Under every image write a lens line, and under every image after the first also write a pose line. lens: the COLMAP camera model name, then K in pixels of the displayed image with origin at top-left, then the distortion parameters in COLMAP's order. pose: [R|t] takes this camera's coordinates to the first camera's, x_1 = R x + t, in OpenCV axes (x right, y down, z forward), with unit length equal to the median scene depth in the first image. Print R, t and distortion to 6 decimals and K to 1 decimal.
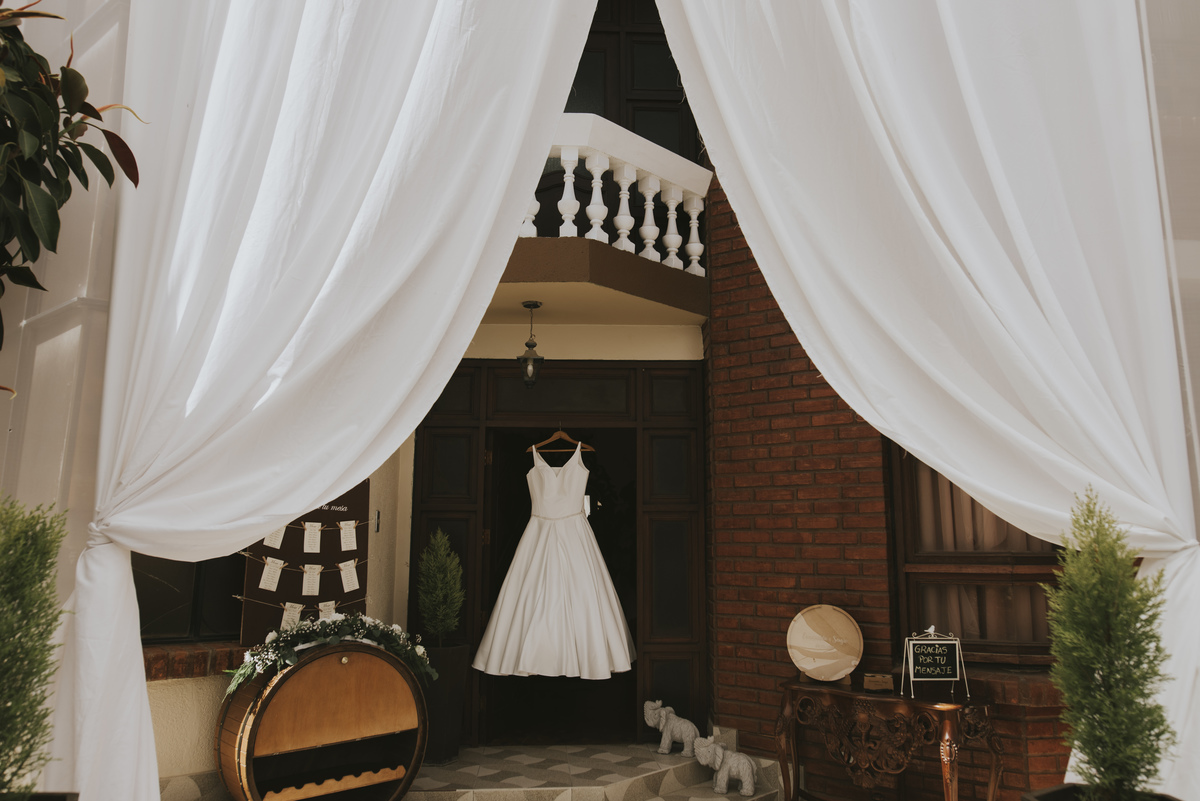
lens RADIAL K [[833.4, 0, 598.5], [0, 833.4, 400.7], [0, 0, 1]] dist [-0.002087, -0.000755]
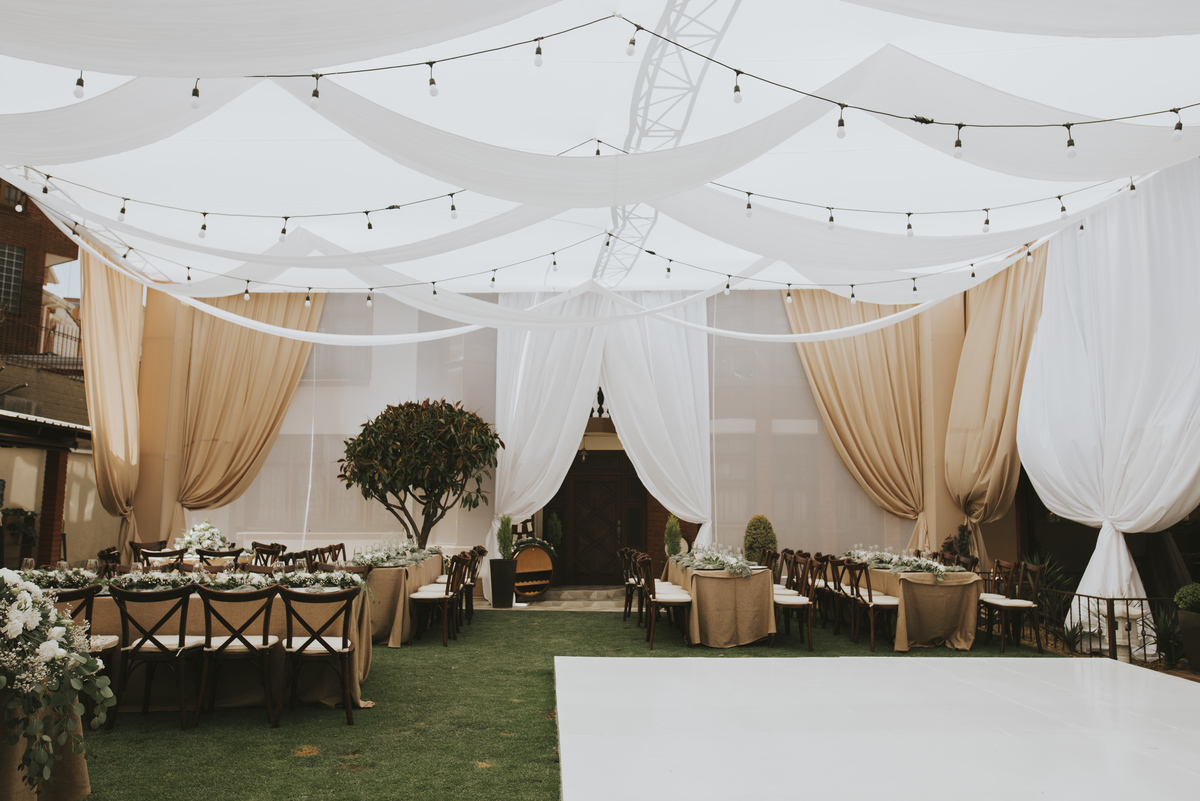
lens RADIAL K [[833.4, 0, 600.8], [0, 833.4, 401.0], [0, 0, 1]] dist [-0.002087, -0.000755]
pose [[0.997530, -0.004875, -0.070068, 0.227218], [0.008588, 0.998569, 0.052781, -0.481513], [0.069710, -0.053252, 0.996145, -2.351410]]
